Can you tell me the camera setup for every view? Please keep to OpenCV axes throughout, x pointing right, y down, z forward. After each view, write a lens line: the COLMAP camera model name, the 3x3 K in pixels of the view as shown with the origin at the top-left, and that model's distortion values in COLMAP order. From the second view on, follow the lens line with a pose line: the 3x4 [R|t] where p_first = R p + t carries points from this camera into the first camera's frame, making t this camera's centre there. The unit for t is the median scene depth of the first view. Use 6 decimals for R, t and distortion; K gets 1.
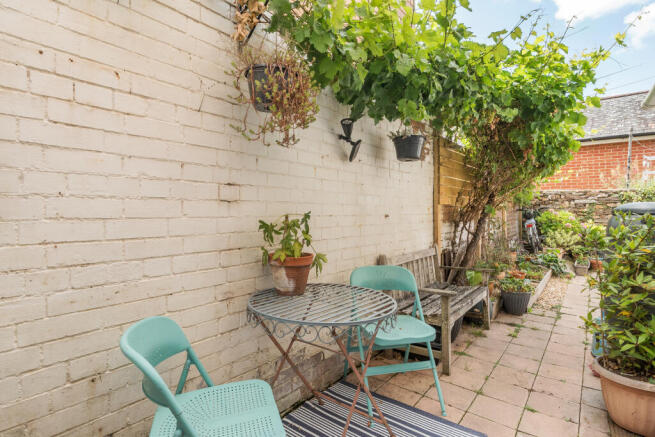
lens RADIAL K [[334.4, 0, 327.5], [0, 334.4, 218.5], [0, 0, 1]] dist [0.001645, 0.000395]
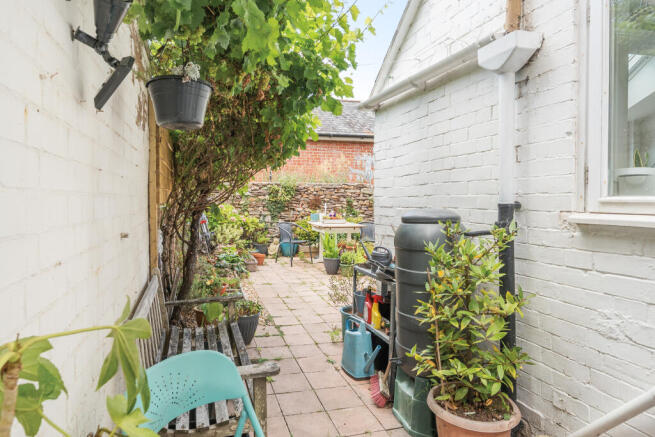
lens RADIAL K [[417.7, 0, 326.0], [0, 417.7, 202.6], [0, 0, 1]] dist [-0.001233, -0.000567]
pose [[0.648758, -0.002355, 0.760991, -0.052354], [0.020621, 0.999682, -0.014487, -0.022317], [-0.760715, 0.025091, 0.648601, 0.212543]]
